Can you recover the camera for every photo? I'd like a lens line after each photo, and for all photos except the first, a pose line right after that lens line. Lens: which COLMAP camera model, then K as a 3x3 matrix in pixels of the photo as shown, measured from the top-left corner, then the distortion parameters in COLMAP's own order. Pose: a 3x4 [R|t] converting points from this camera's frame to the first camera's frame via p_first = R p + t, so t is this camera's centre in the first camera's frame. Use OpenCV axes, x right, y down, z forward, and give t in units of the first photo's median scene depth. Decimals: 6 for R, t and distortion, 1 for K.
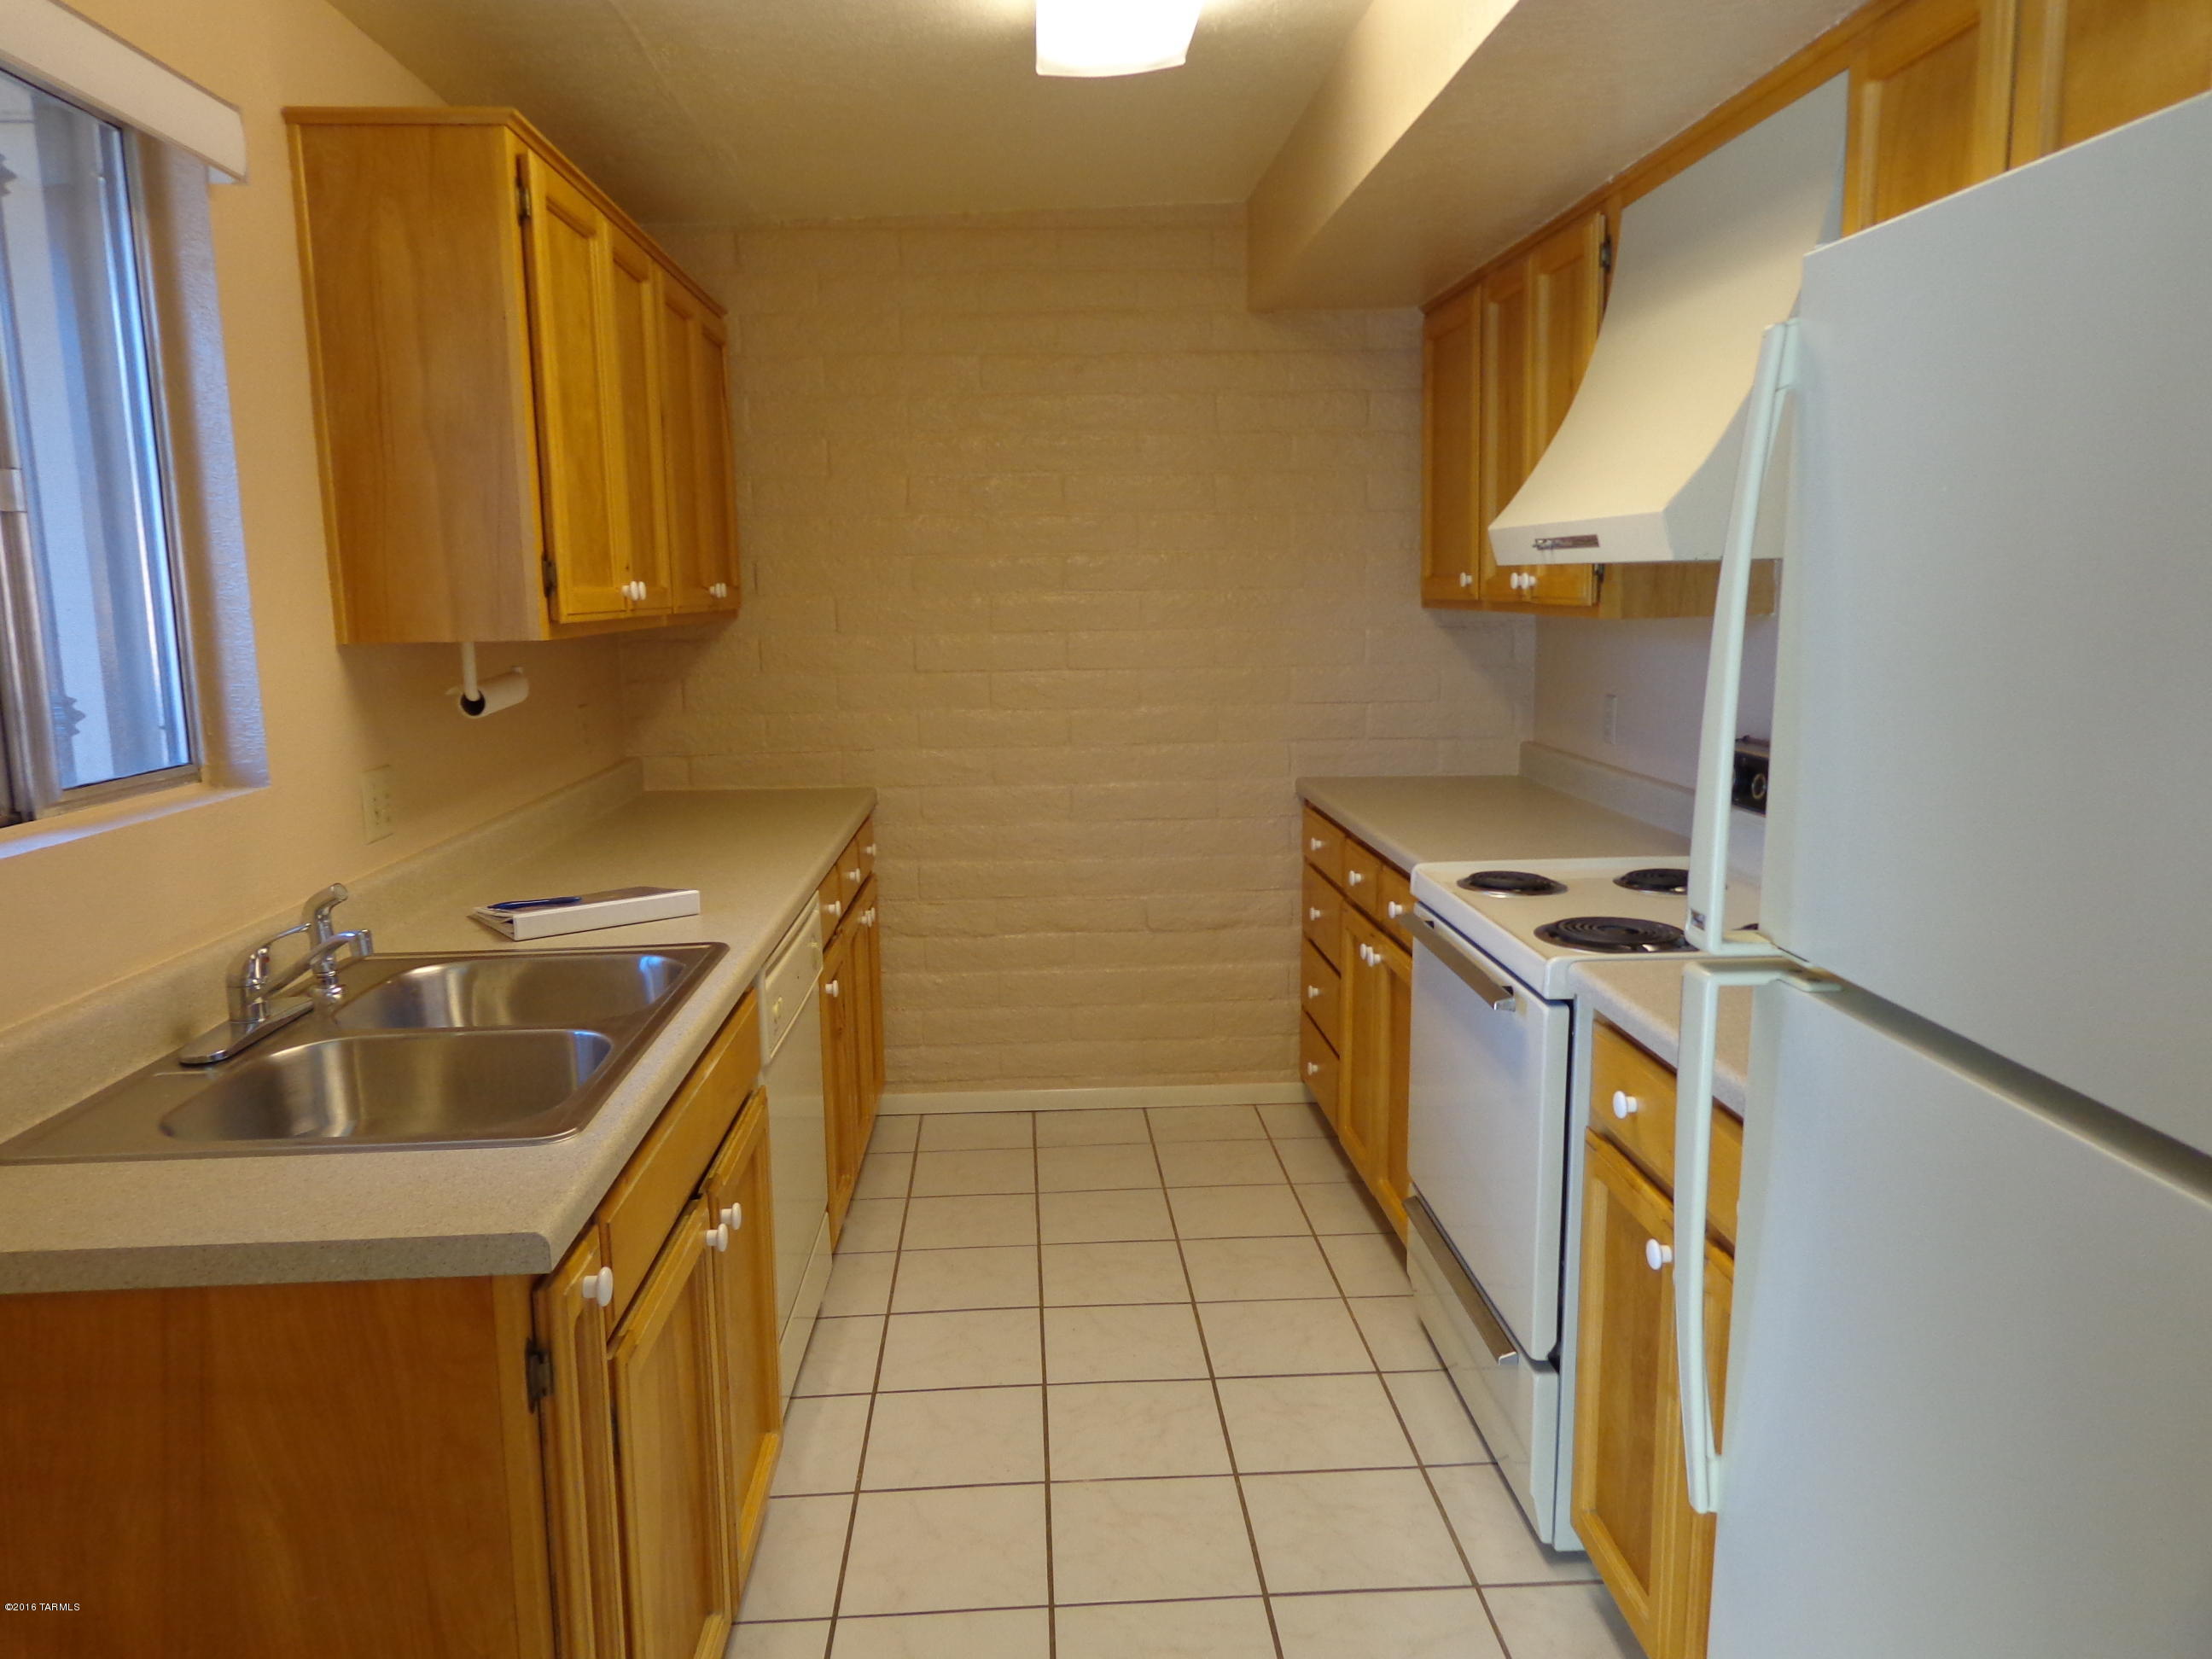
lens RADIAL K [[1537.9, 0, 1097.7], [0, 1537.9, 833.9], [0, 0, 1]] dist [-0.005525, 0.008331]
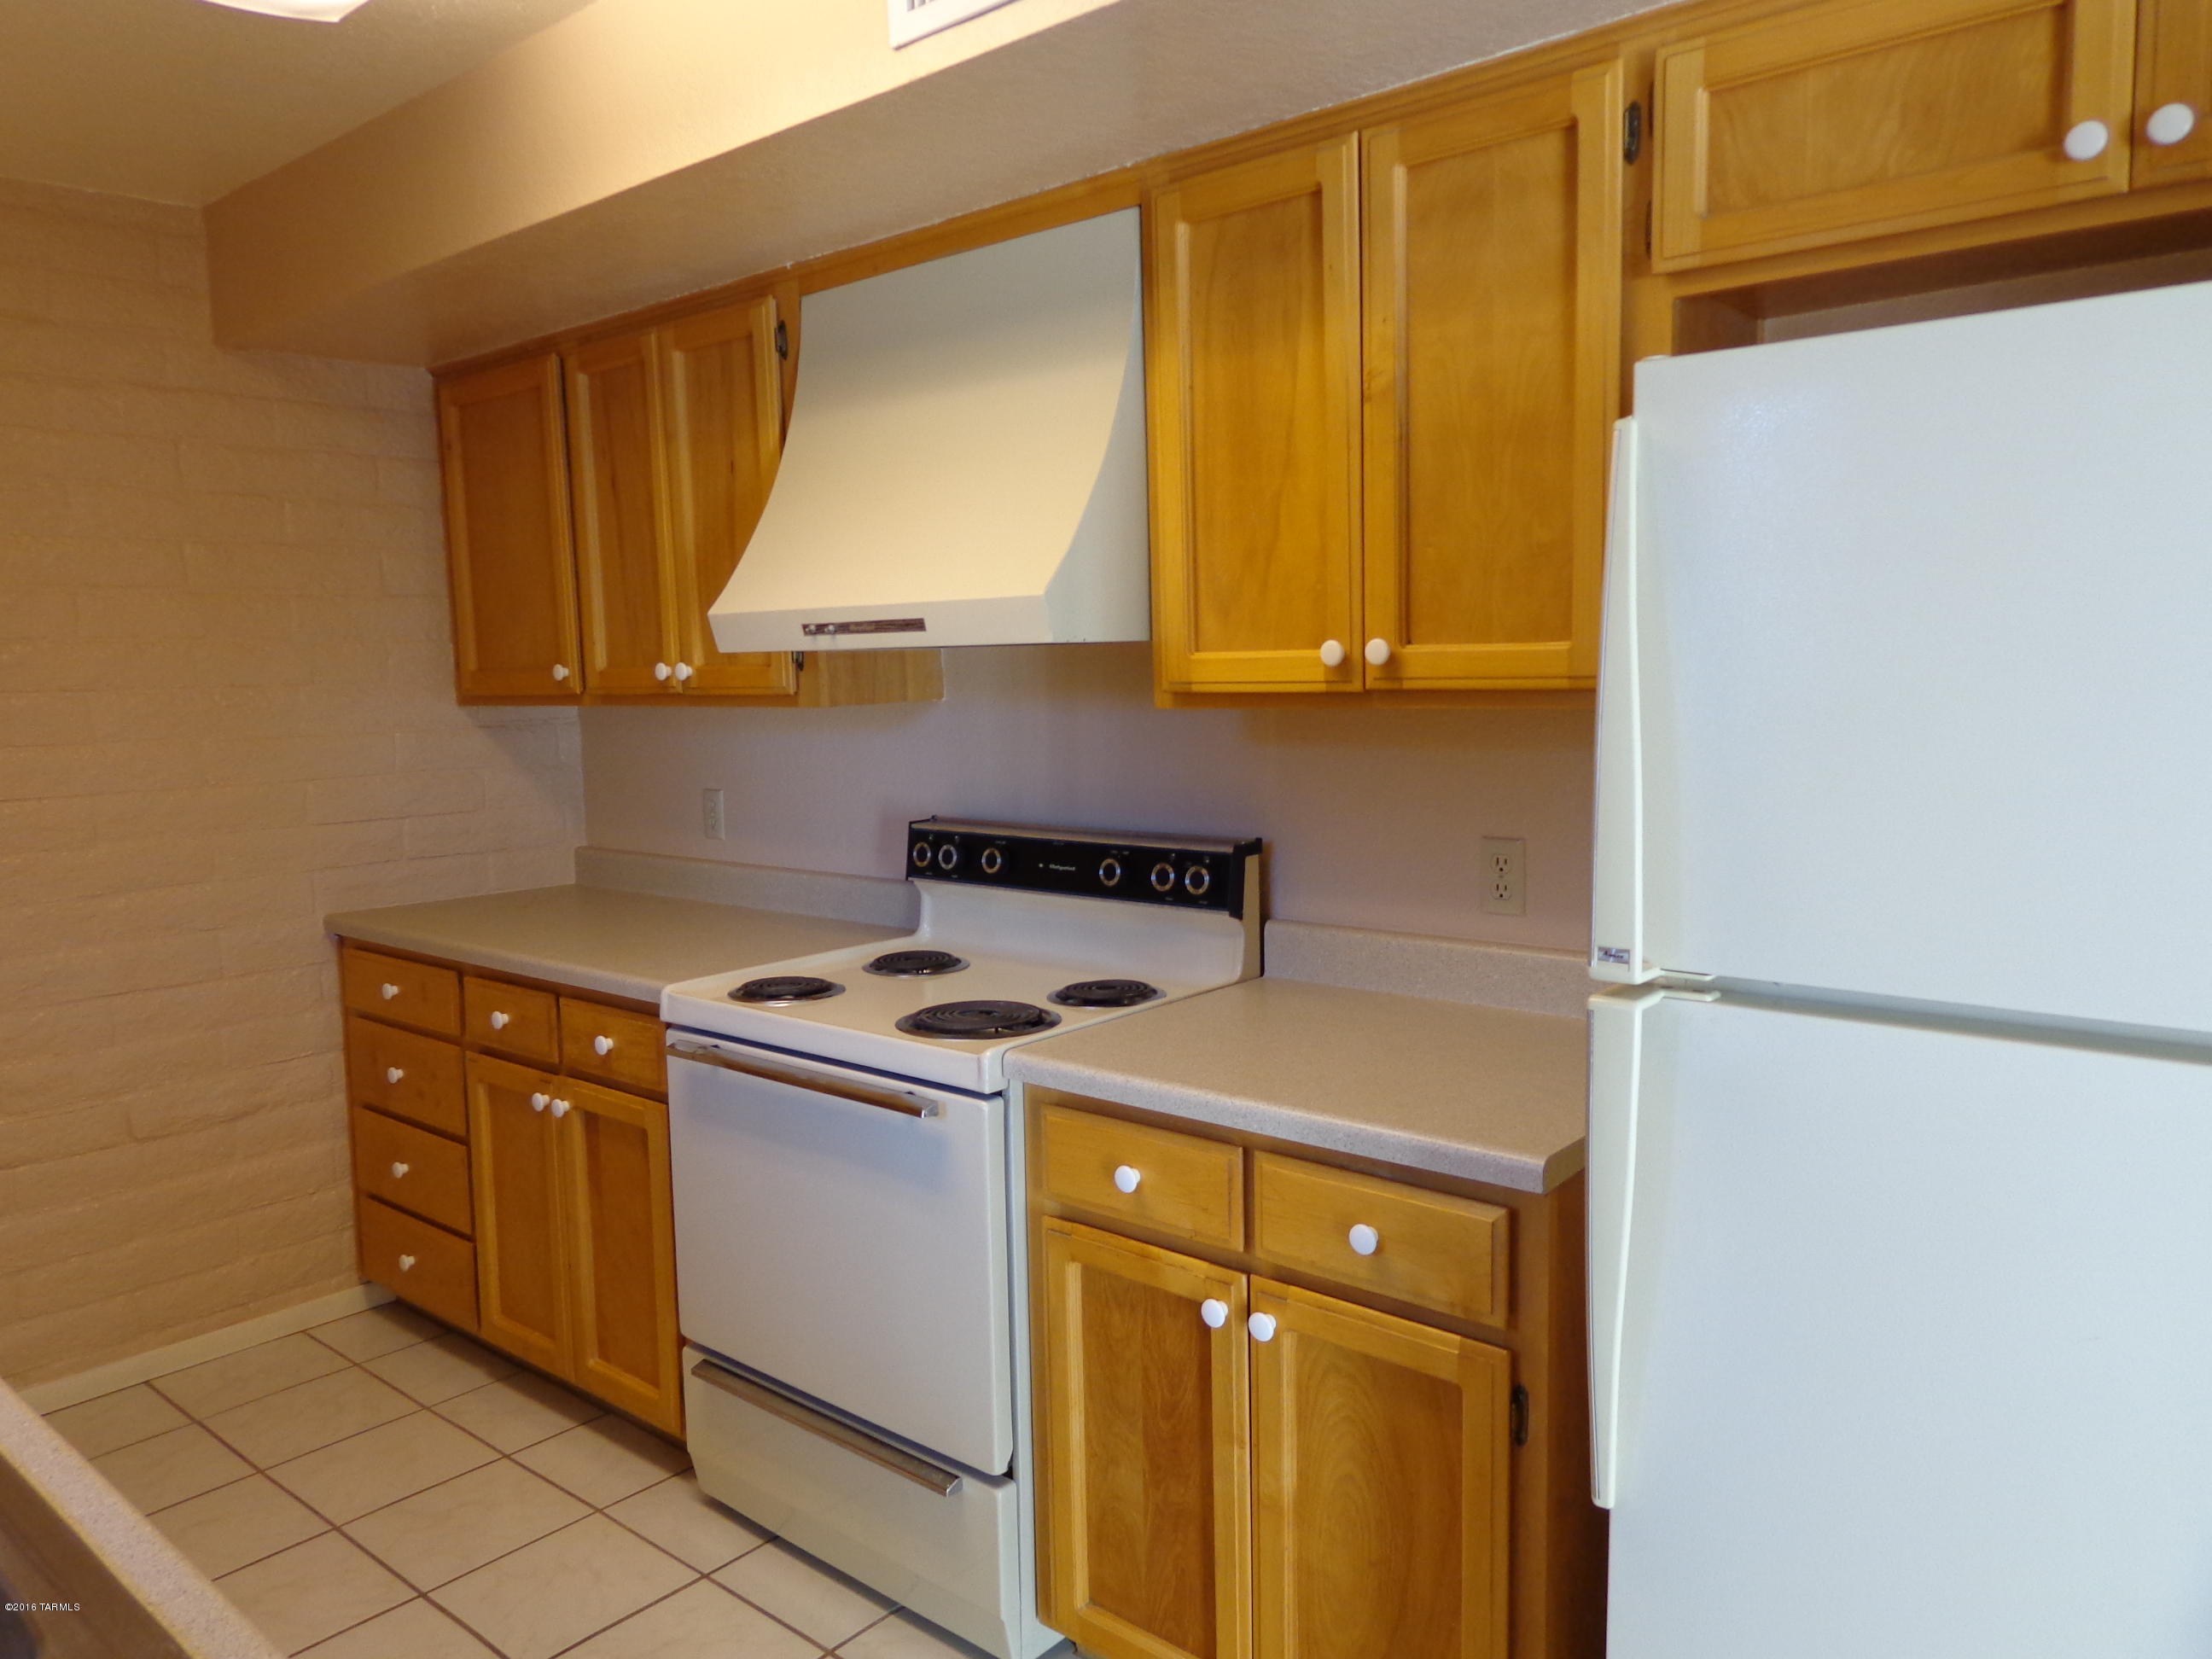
lens RADIAL K [[1537.9, 0, 1101.1], [0, 1537.9, 829.2], [0, 0, 1]] dist [-0.005525, 0.008331]
pose [[0.689914, -0.080037, 0.719453, -0.199369], [0.129251, 0.991518, -0.013642, -0.020436], [-0.712258, 0.102402, 0.694407, 0.155734]]
